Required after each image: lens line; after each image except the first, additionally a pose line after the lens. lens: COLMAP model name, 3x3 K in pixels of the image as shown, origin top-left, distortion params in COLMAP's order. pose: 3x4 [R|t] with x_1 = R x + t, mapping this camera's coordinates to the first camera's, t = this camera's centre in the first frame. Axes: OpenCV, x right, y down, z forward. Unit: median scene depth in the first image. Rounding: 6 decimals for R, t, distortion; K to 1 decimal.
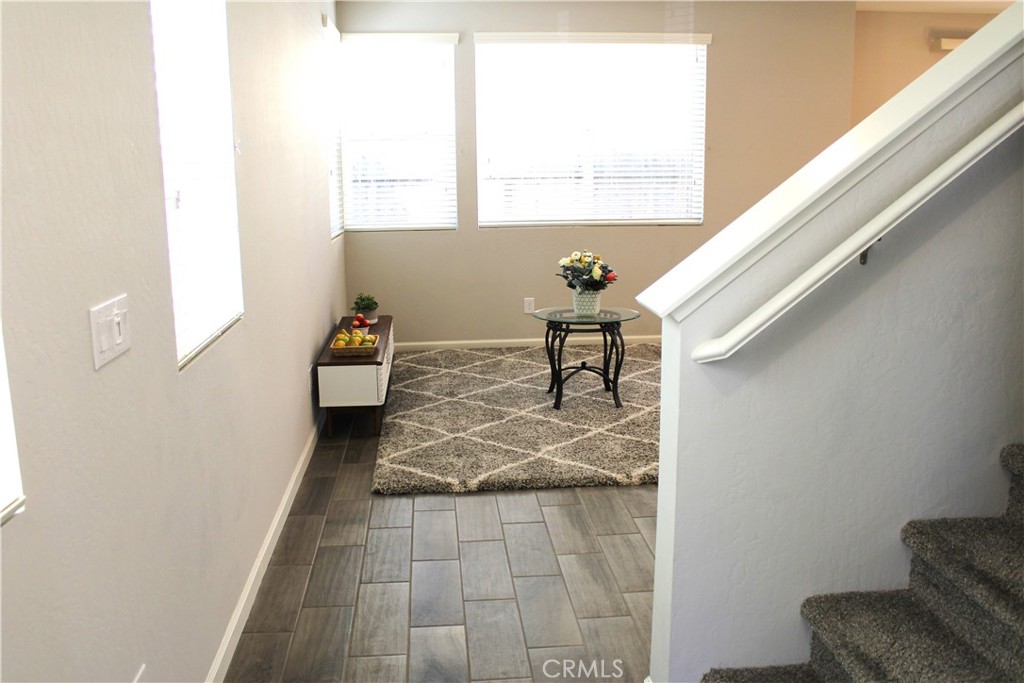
lens RADIAL K [[916.4, 0, 506.2], [0, 916.4, 343.7], [0, 0, 1]] dist [-0.166653, 0.161160]
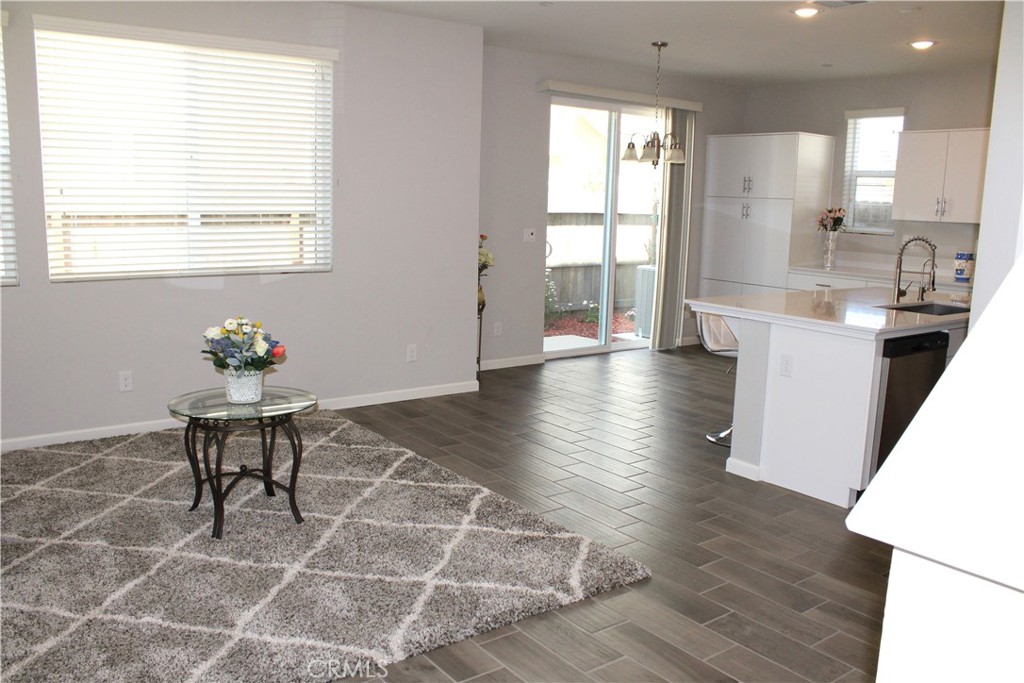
lens RADIAL K [[852.9, 0, 507.2], [0, 852.9, 348.6], [0, 0, 1]] dist [-0.164127, 0.133891]
pose [[0.852885, -0.059365, 0.518713, -0.082197], [0.070682, 0.997497, -0.002058, -0.060122], [-0.517292, 0.038418, 0.854946, 0.317266]]
